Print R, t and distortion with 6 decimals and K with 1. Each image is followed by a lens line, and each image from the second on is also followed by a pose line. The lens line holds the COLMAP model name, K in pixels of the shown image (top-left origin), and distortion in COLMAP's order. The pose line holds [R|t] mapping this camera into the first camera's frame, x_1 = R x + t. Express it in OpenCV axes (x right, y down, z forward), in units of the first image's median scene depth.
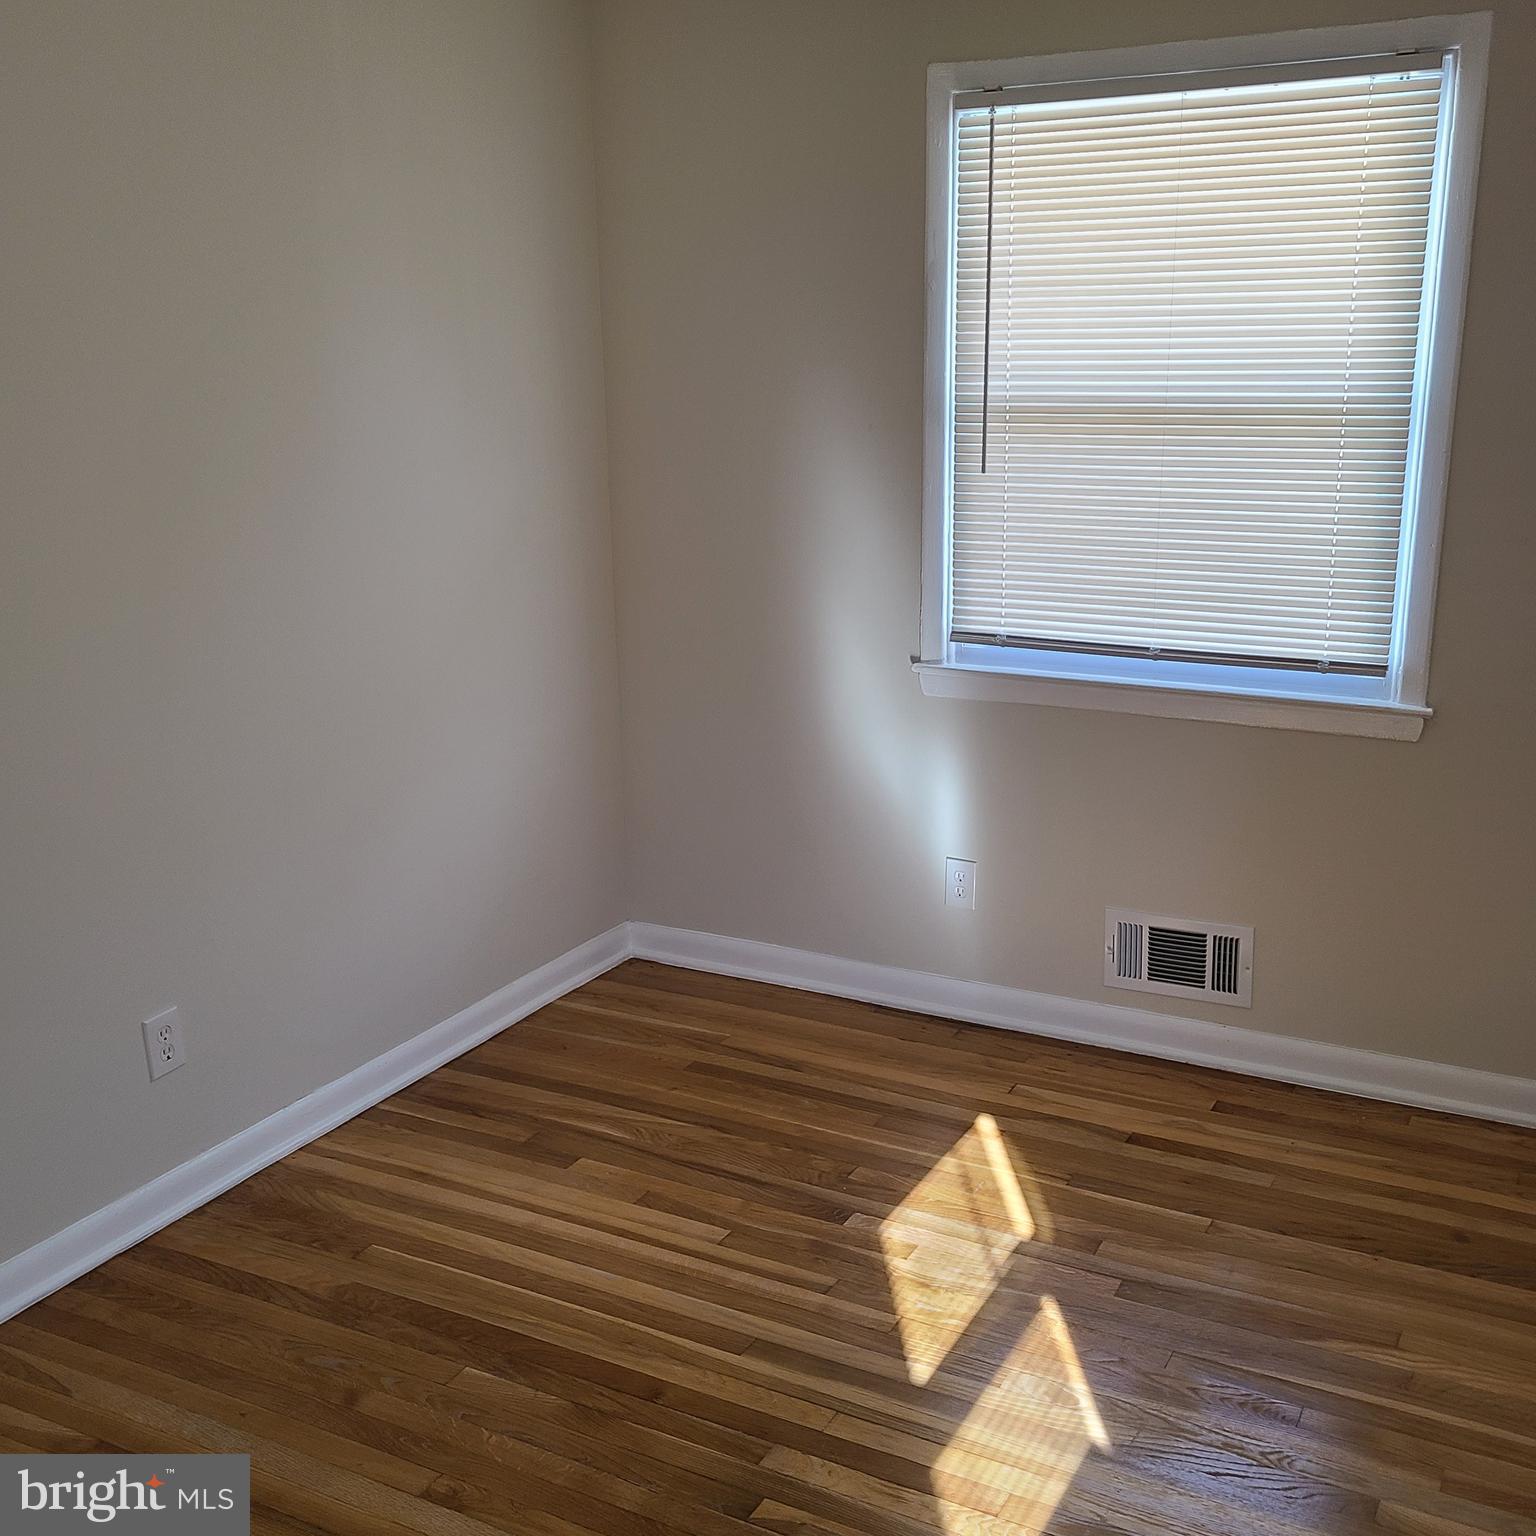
lens RADIAL K [[1651.2, 0, 792.2], [0, 1651.2, 767.0], [0, 0, 1]] dist [0.055282, -0.043144]
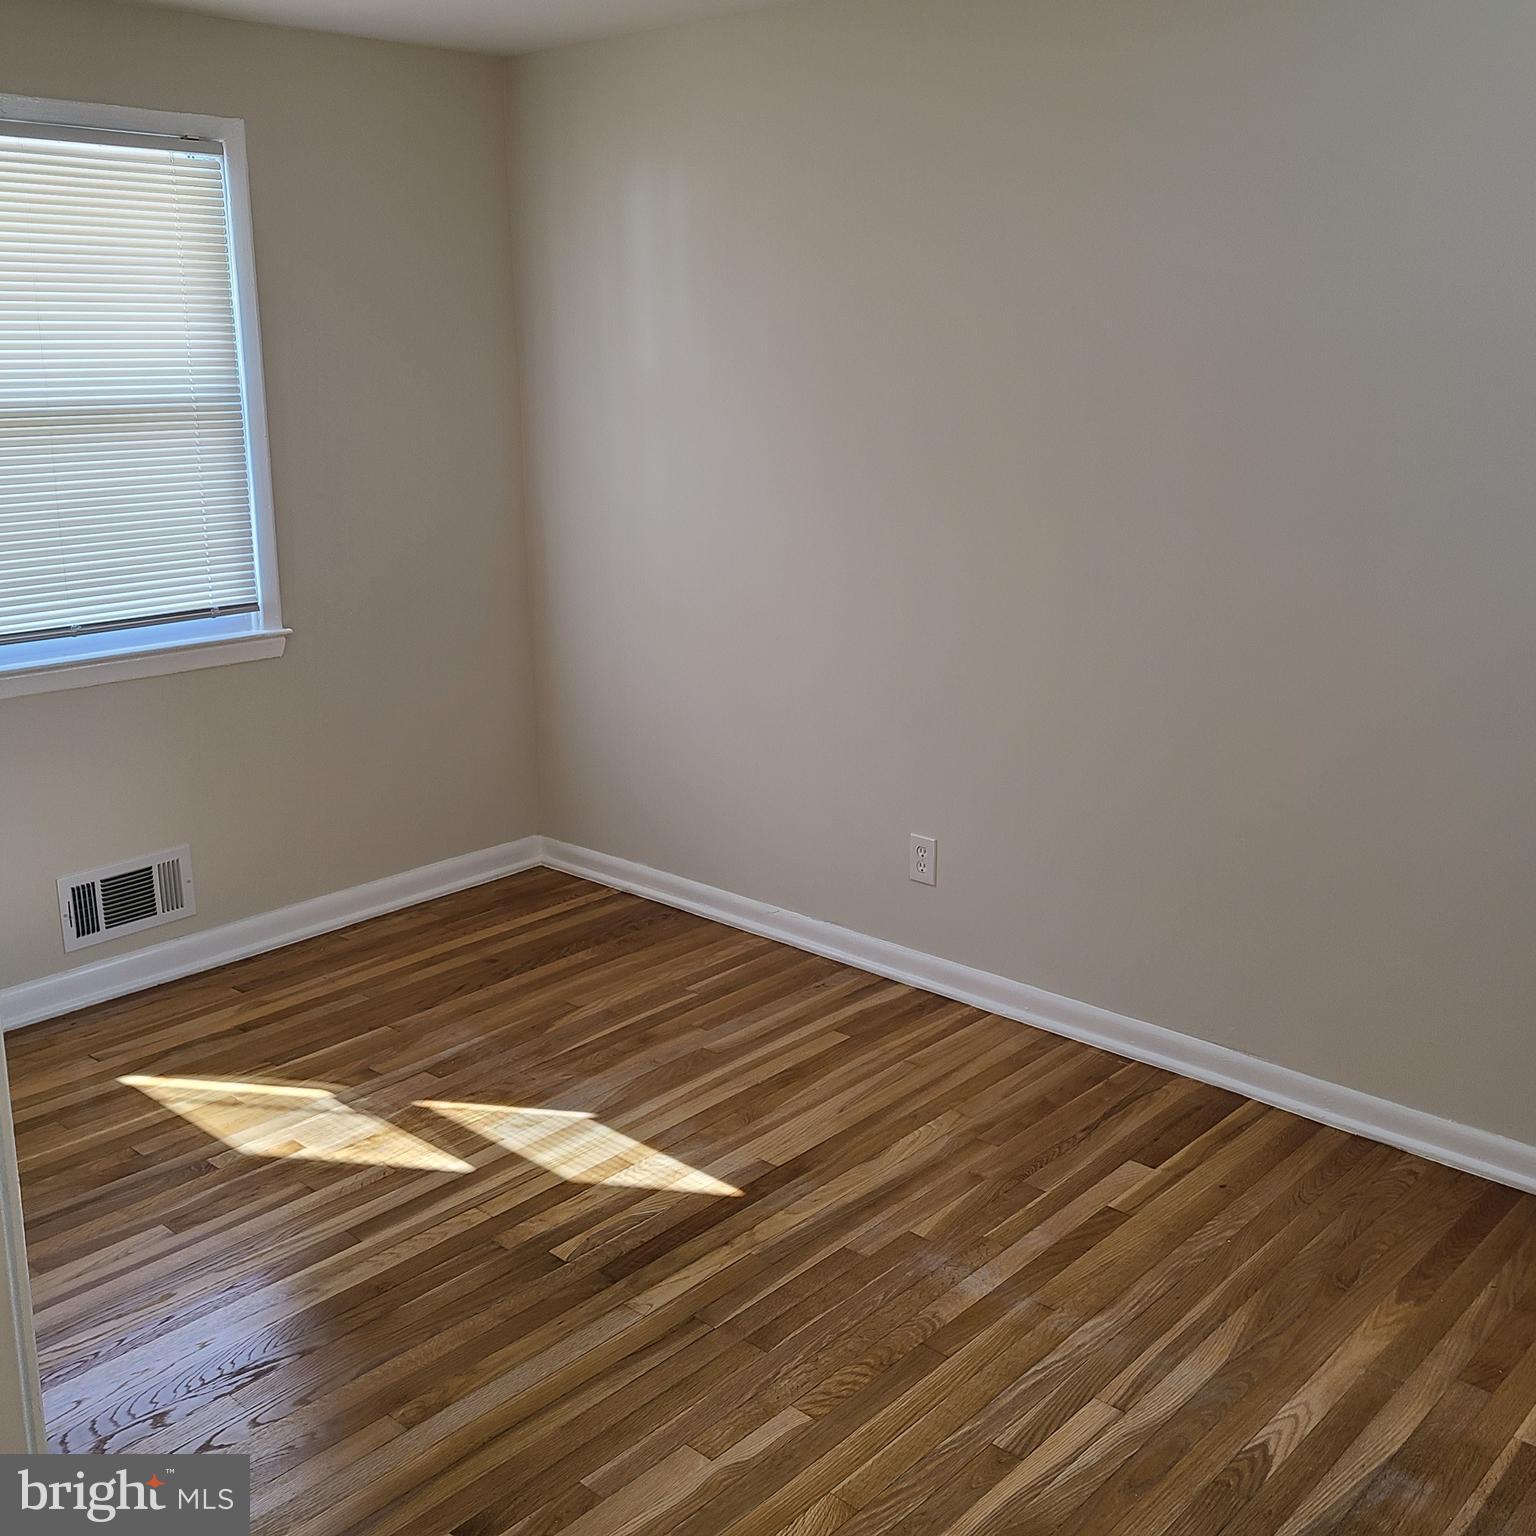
lens RADIAL K [[1625.5, 0, 738.6], [0, 1625.5, 704.6], [0, 0, 1]] dist [0.066776, -0.041632]
pose [[0.273169, -0.202967, 0.940310, -0.759297], [0.248218, 0.959259, 0.134947, -0.064518], [-0.929391, 0.196538, 0.312420, 0.284628]]
